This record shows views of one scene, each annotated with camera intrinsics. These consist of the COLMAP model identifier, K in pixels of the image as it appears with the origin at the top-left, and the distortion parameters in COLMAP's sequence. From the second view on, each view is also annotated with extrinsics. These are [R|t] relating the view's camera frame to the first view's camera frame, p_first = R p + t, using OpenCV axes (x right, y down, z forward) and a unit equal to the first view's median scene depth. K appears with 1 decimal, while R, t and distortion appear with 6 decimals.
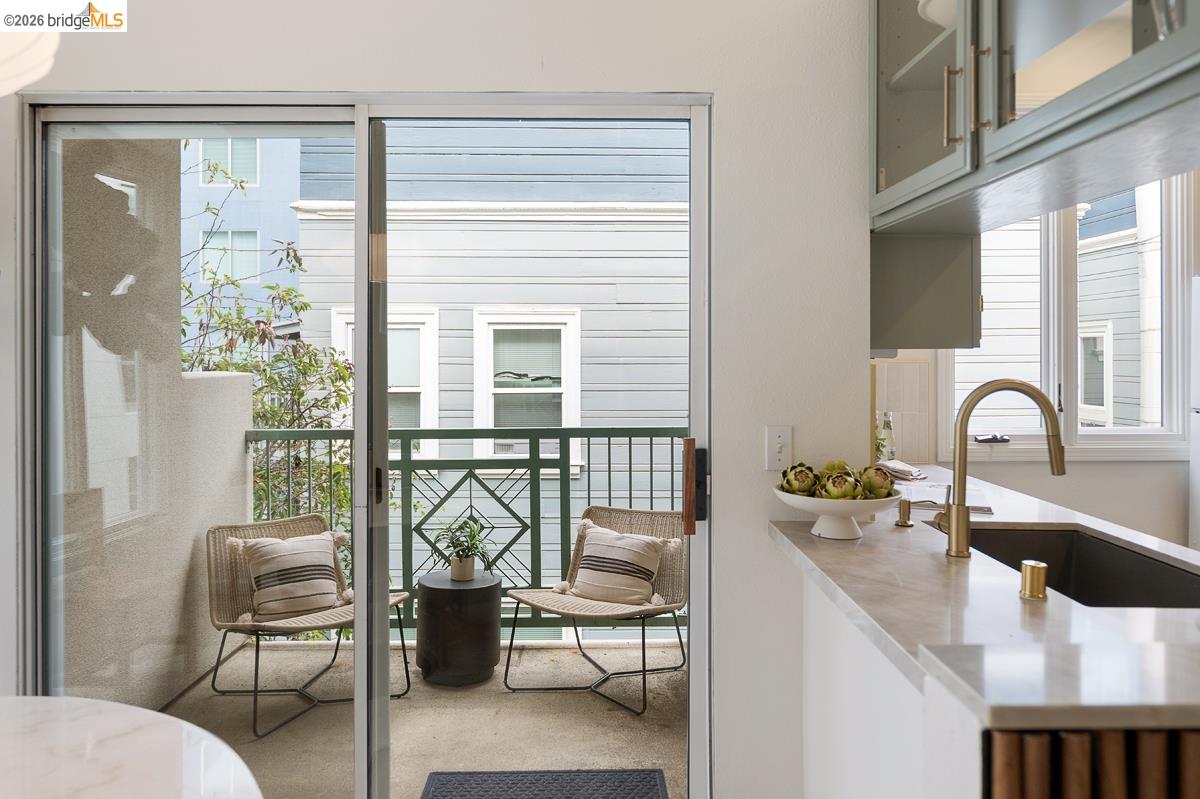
lens RADIAL K [[829.9, 0, 612.6], [0, 829.9, 367.9], [0, 0, 1]] dist [-0.020517, 0.001585]
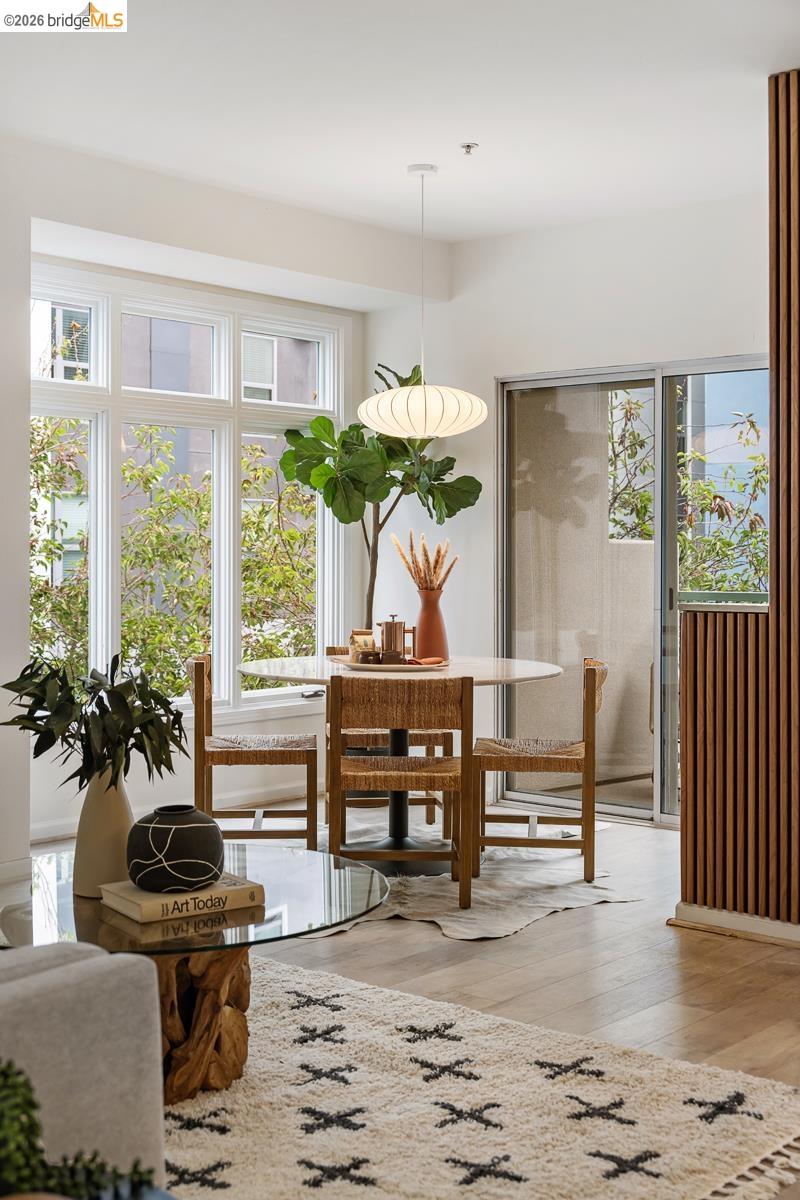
lens RADIAL K [[1447.3, 0, 395.4], [0, 1447.3, 571.6], [0, 0, 1]] dist [0.032784, 0.000000]
pose [[0.736277, 0.016416, -0.676481, 0.658664], [-0.017364, 0.999835, 0.005364, 0.043701], [0.676458, 0.007797, 0.736440, -0.776427]]
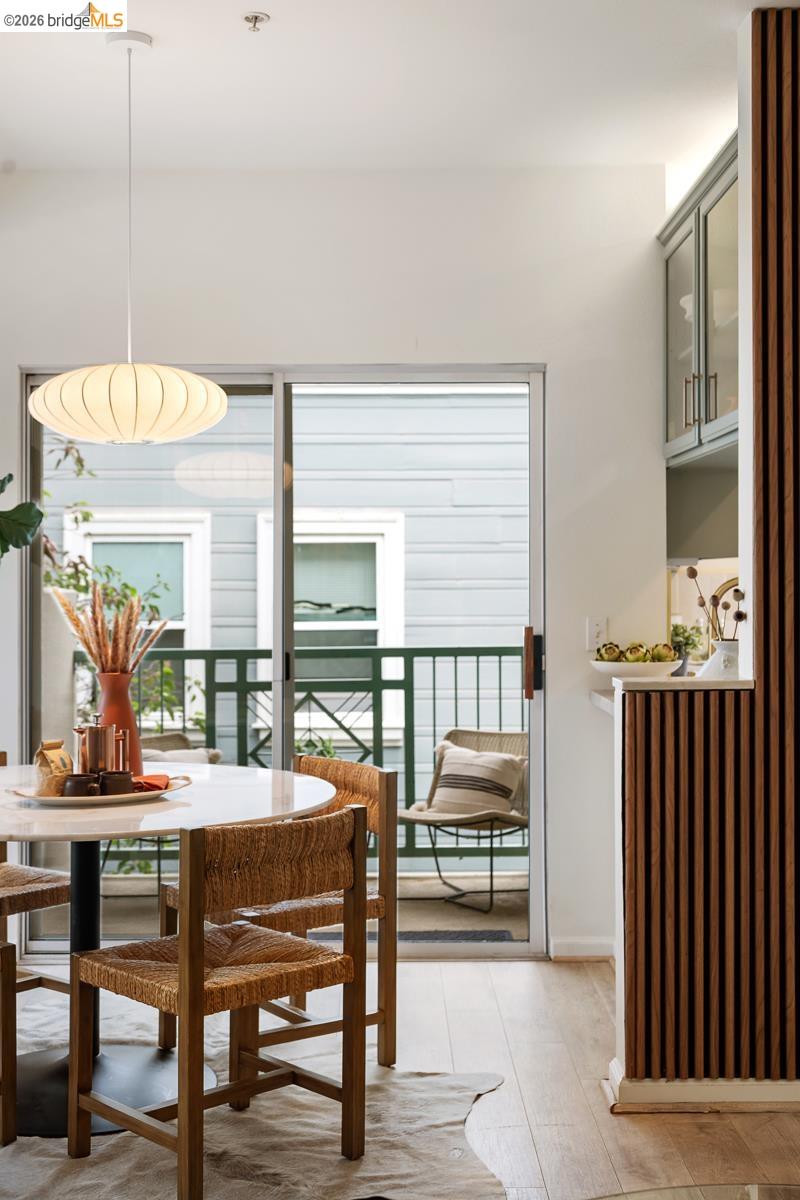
lens RADIAL K [[1447.3, 0, 375.8], [0, 1447.3, 578.7], [0, 0, 1]] dist [0.032784, 0.000000]
pose [[0.999186, -0.002290, -0.040282, -0.028492], [0.001466, 0.999790, -0.020463, 0.028155], [0.040320, 0.020387, 0.998979, -0.657900]]
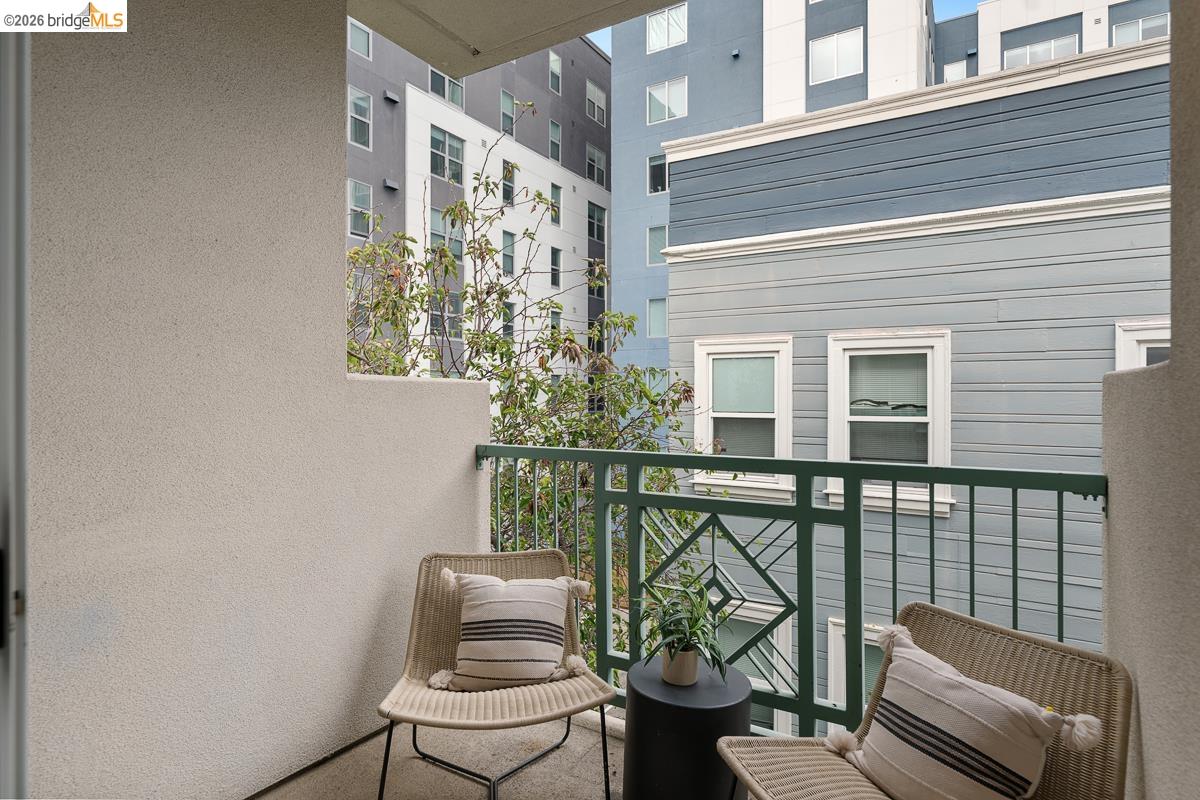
lens RADIAL K [[653.1, 0, 588.6], [0, 653.1, 396.6], [0, 0, 1]] dist [0.000147, -0.003811]
pose [[0.838072, 0.004337, -0.545543, 0.045434], [-0.010542, 0.999910, -0.008245, 0.027705], [0.545458, 0.012661, 0.838042, 0.467913]]
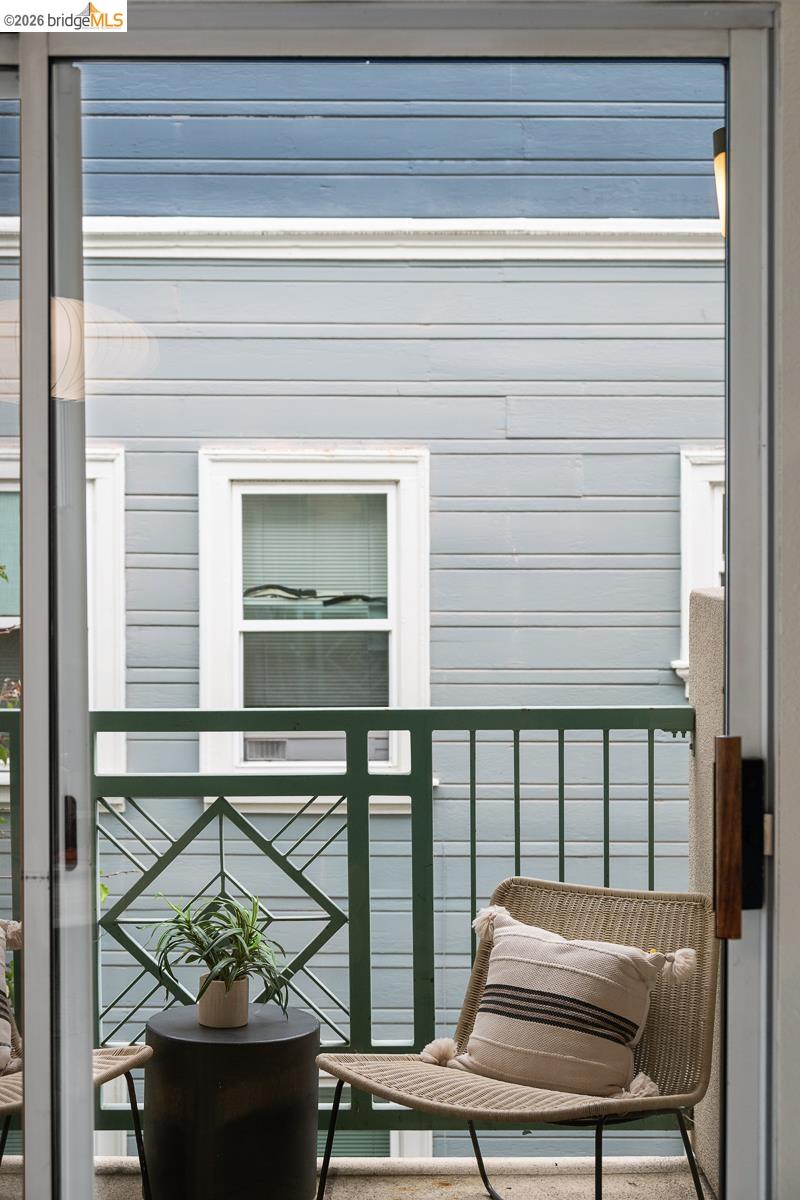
lens RADIAL K [[1797.5, 0, 443.5], [0, 1797.5, 606.8], [0, 0, 1]] dist [-0.044059, 0.000000]
pose [[0.999790, 0.001724, -0.020403, -0.024773], [-0.001359, 0.999839, 0.017872, -0.003544], [0.020431, -0.017841, 0.999632, -0.013076]]
